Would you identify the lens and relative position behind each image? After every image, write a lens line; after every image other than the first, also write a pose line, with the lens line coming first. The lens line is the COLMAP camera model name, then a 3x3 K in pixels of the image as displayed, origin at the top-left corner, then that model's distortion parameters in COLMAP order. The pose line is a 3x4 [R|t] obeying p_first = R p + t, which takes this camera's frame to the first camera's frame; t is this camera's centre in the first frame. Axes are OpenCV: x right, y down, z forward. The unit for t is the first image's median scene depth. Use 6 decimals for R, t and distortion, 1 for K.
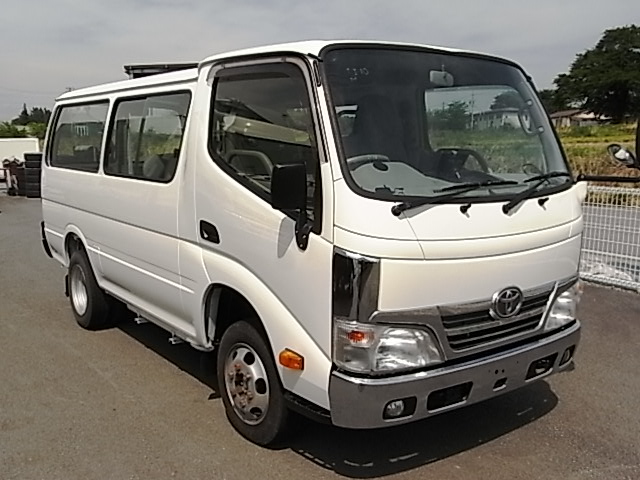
lens RADIAL K [[615.6, 0, 266.9], [0, 615.6, 261.0], [0, 0, 1]] dist [0.057949, -0.009615]
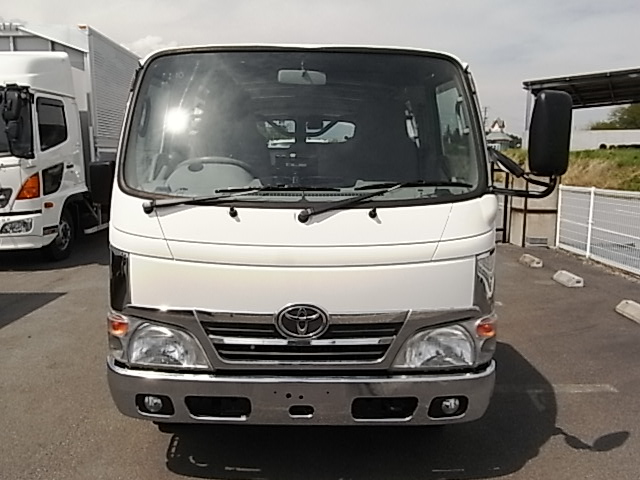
lens RADIAL K [[600.0, 0, 312.5], [0, 600.0, 254.8], [0, 0, 1]] dist [0.069881, -0.026844]
pose [[0.835054, 0.093568, -0.542153, 0.848174], [-0.109427, 0.993990, 0.003004, -0.032506], [0.539176, 0.056818, 0.840275, 0.265656]]
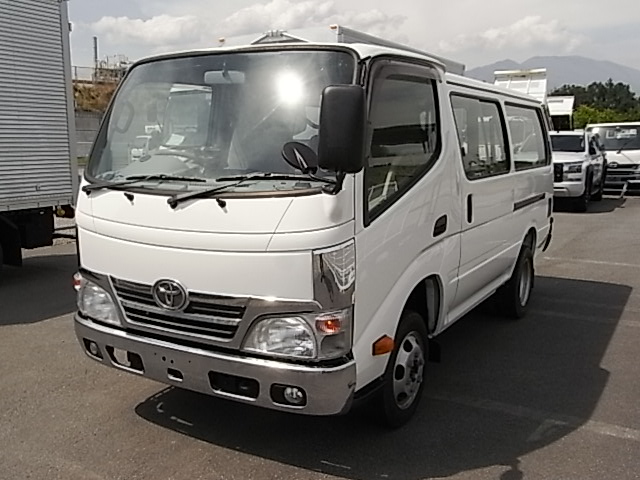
lens RADIAL K [[619.8, 0, 357.4], [0, 619.8, 254.8], [0, 0, 1]] dist [0.071181, 0.006470]
pose [[0.462636, 0.161866, -0.871646, 1.392096], [-0.171127, 0.981005, 0.091346, -0.142369], [0.869875, 0.106902, 0.481548, 0.751610]]
